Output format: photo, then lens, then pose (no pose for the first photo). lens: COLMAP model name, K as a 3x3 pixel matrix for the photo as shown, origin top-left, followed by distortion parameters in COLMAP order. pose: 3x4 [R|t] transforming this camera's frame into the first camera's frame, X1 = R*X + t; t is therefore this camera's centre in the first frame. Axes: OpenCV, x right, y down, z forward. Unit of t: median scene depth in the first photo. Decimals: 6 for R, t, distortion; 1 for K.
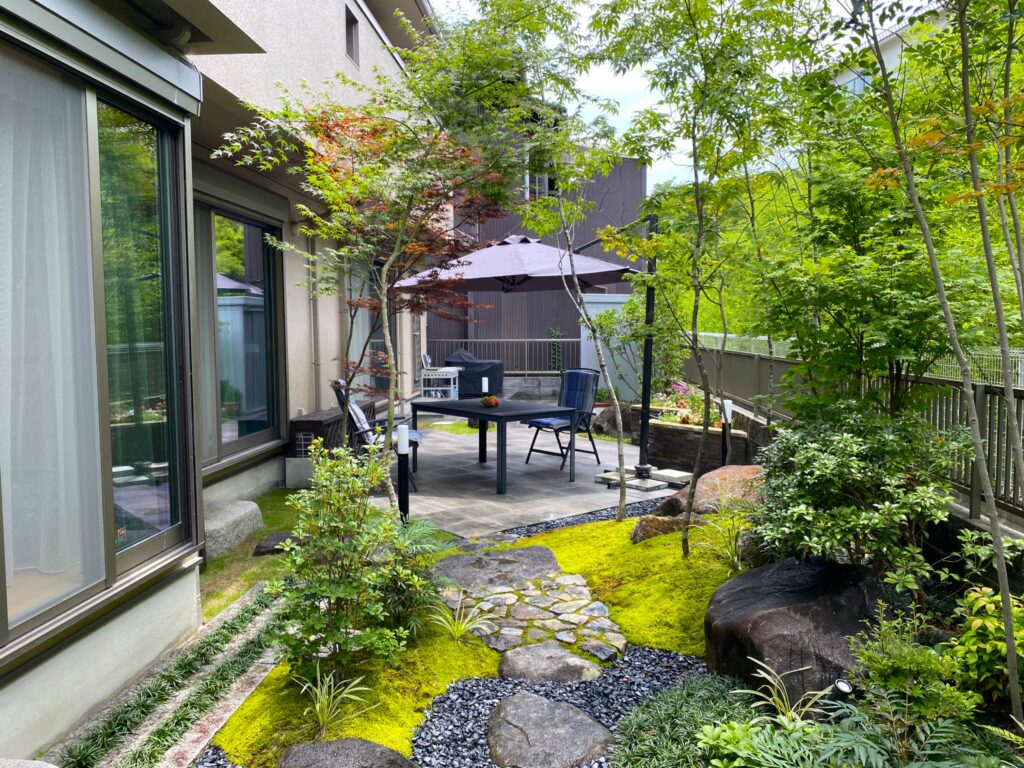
lens RADIAL K [[784.8, 0, 522.4], [0, 784.8, 378.0], [0, 0, 1]] dist [0.020305, -0.018087]
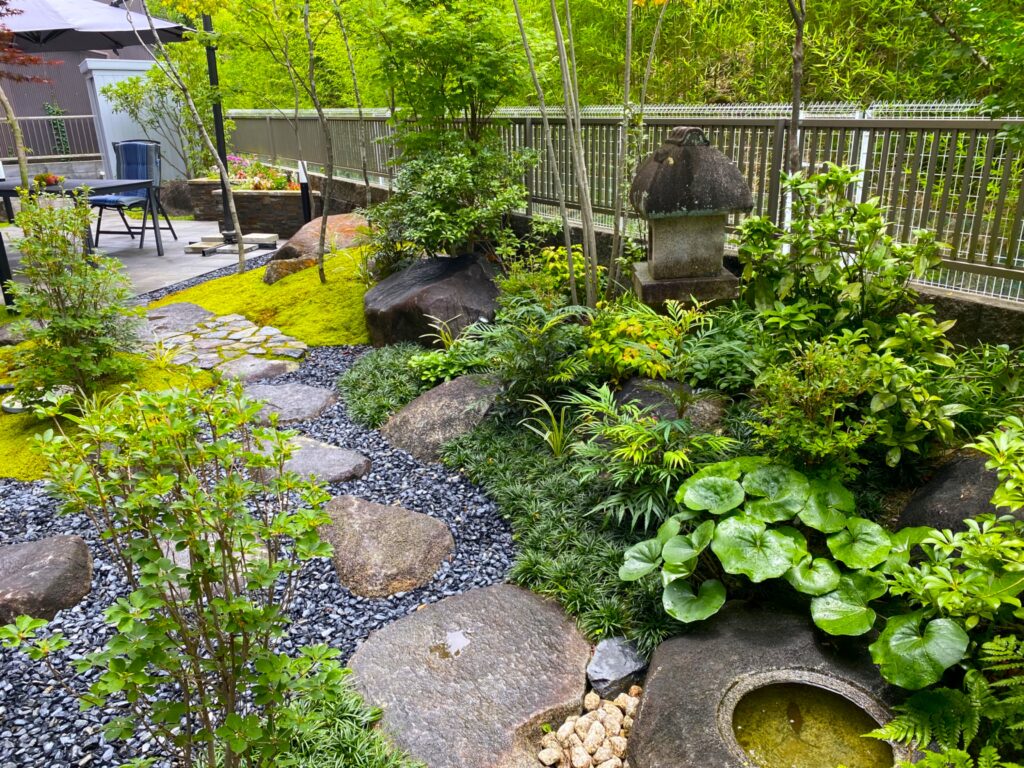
lens RADIAL K [[784.8, 0, 512.6], [0, 784.8, 393.7], [0, 0, 1]] dist [0.020305, -0.018087]
pose [[0.822446, -0.212295, 0.527744, -0.263917], [0.056603, 0.953687, 0.295426, 0.053805], [-0.566020, -0.213100, 0.796373, -0.195754]]
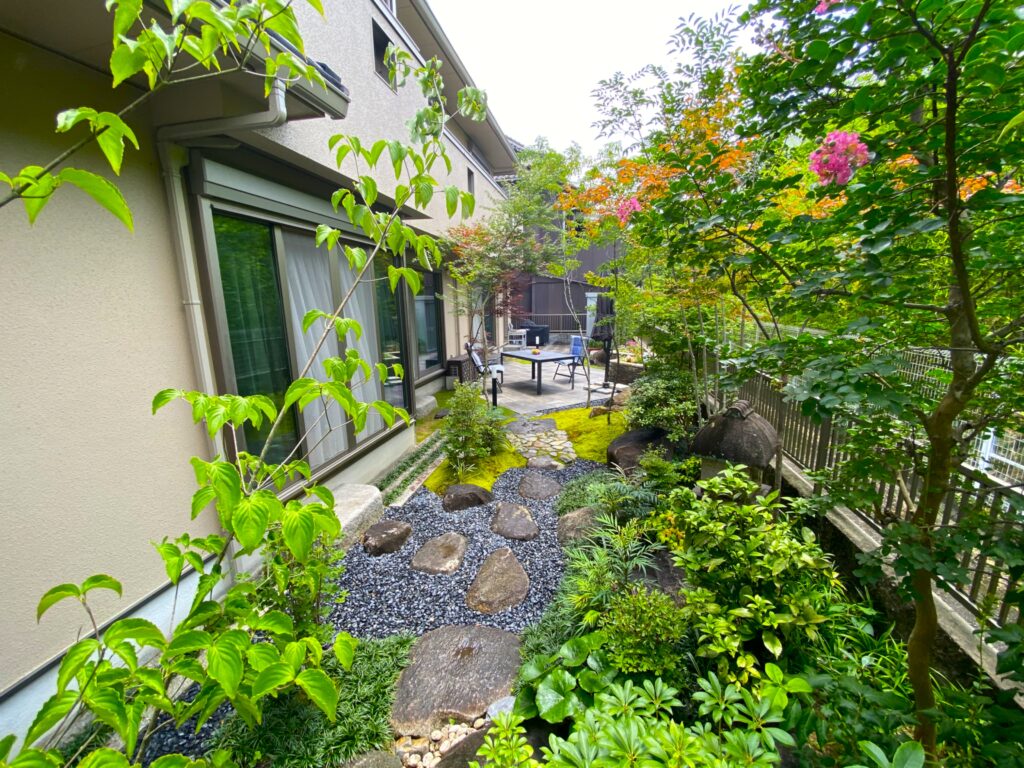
lens RADIAL K [[413.3, 0, 517.9], [0, 413.3, 392.5], [0, 0, 1]] dist [0.022579, -0.002700]
pose [[0.992591, 0.019352, -0.119950, 0.094175], [0.000244, 0.986915, 0.161239, -0.083668], [0.121501, -0.160073, 0.979599, -0.292050]]
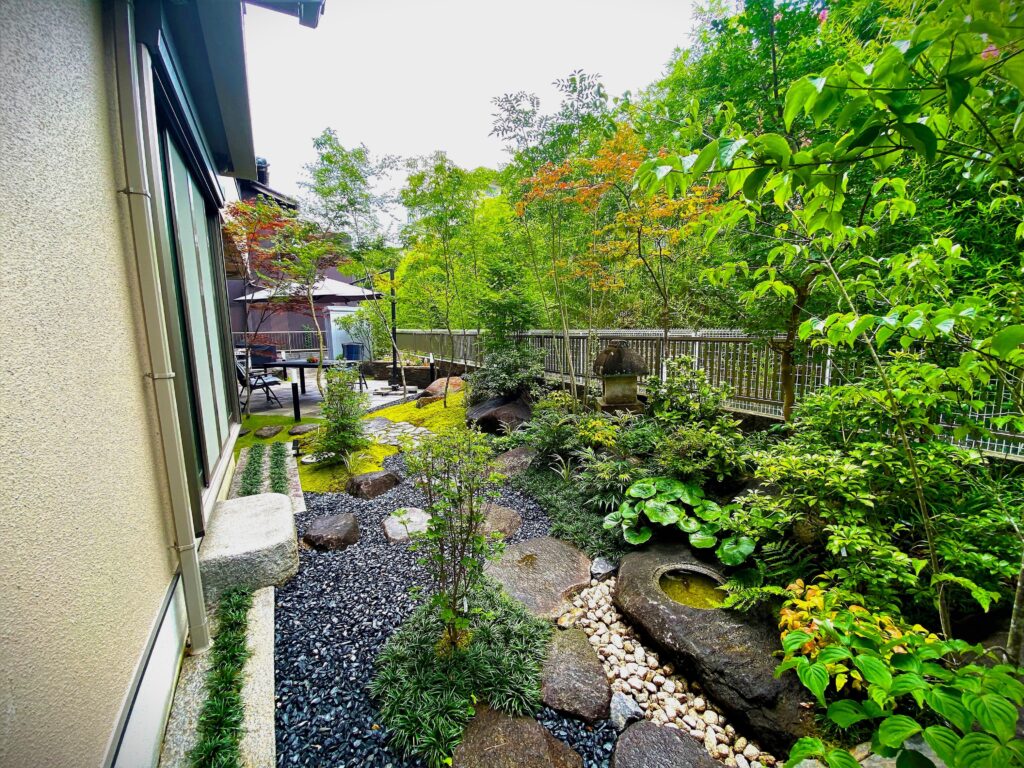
lens RADIAL K [[413.3, 0, 512.2], [0, 413.3, 385.4], [0, 0, 1]] dist [0.022579, -0.002700]
pose [[0.832359, -0.089560, 0.546954, -0.394783], [0.049311, 0.994911, 0.087868, 0.051776], [-0.552039, -0.046167, 0.832539, -0.283070]]
